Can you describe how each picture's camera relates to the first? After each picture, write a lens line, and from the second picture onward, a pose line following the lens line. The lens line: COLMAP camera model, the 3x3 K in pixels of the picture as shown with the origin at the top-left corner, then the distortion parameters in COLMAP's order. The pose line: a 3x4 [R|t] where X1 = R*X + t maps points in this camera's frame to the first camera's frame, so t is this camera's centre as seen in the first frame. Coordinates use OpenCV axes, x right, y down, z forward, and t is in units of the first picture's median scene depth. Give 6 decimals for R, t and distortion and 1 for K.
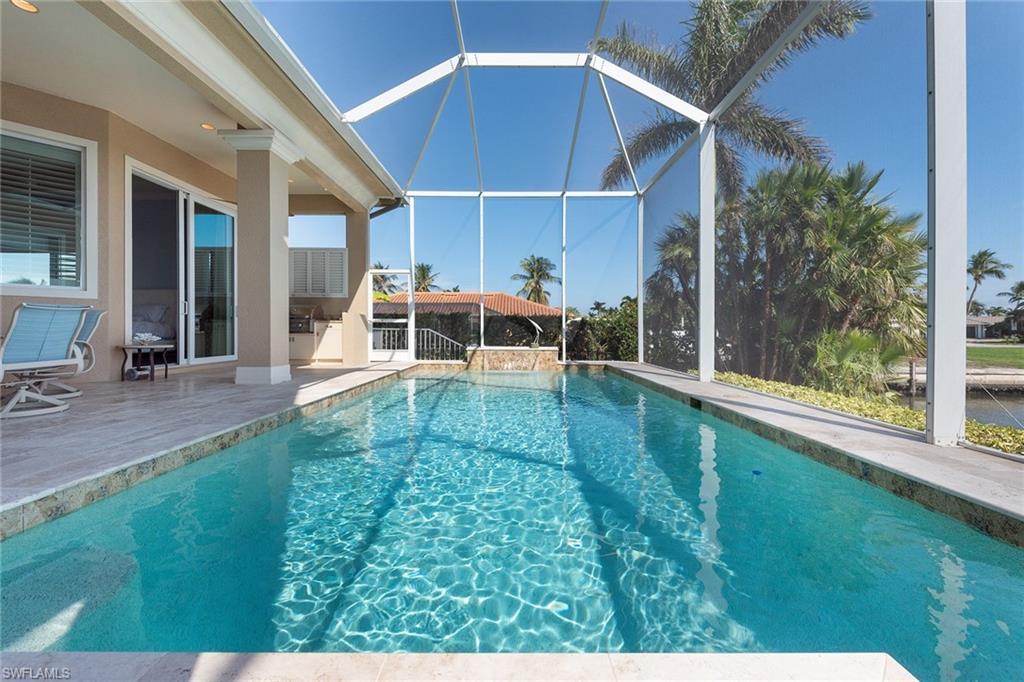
lens RADIAL K [[407.3, 0, 516.7], [0, 407.3, 333.6], [0, 0, 1]] dist [0.020135, -0.000090]
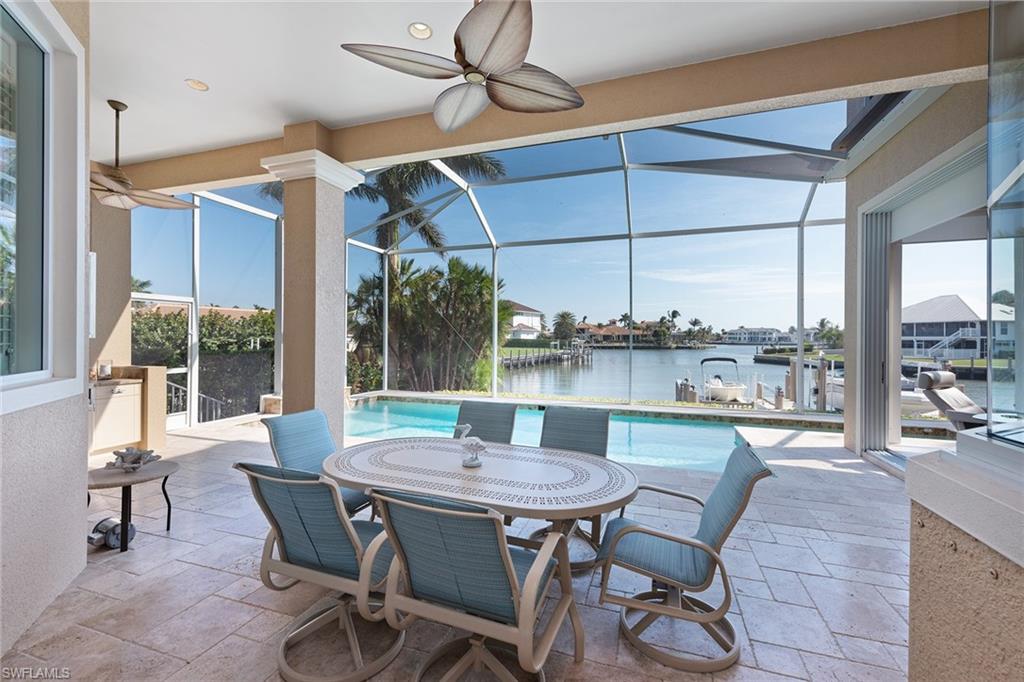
lens RADIAL K [[426.5, 0, 512.0], [0, 426.5, 341.0], [0, 0, 1]] dist [0.029755, 0.000047]
pose [[0.317622, -0.007140, 0.948191, -0.808363], [-0.000267, 0.999971, 0.007619, -0.088595], [-0.948217, -0.002673, 0.317611, 0.243448]]
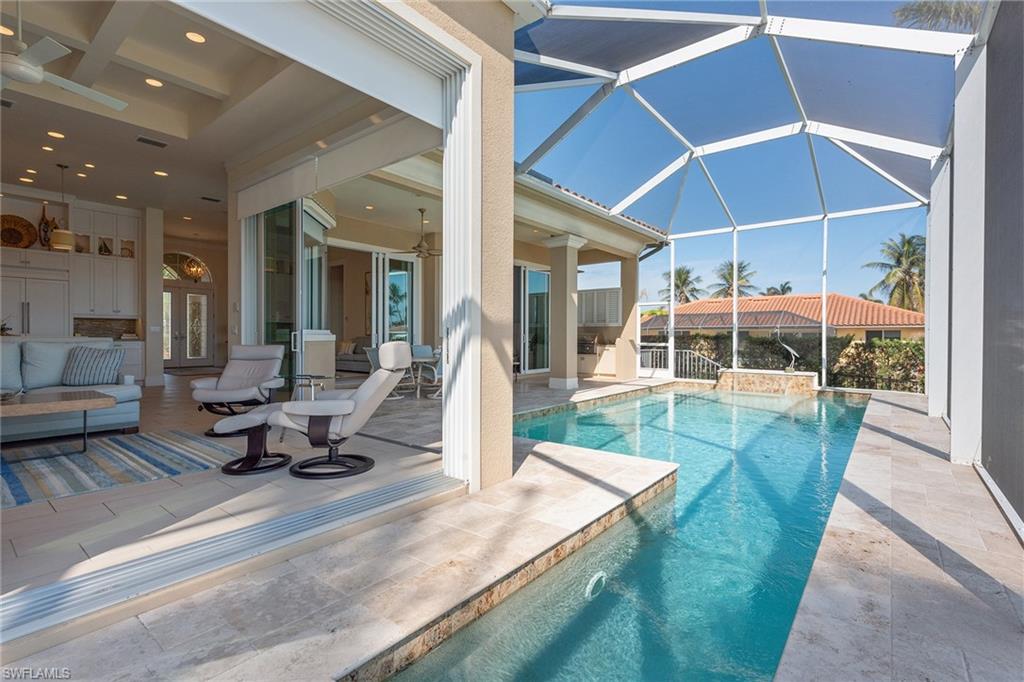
lens RADIAL K [[475.0, 0, 515.7], [0, 475.0, 342.2], [0, 0, 1]] dist [-0.000652, 0.000222]
pose [[0.781960, 0.006032, -0.623300, 0.257852], [-0.004558, 0.999982, 0.003959, -0.043413], [0.623312, -0.000255, 0.781973, -0.370655]]
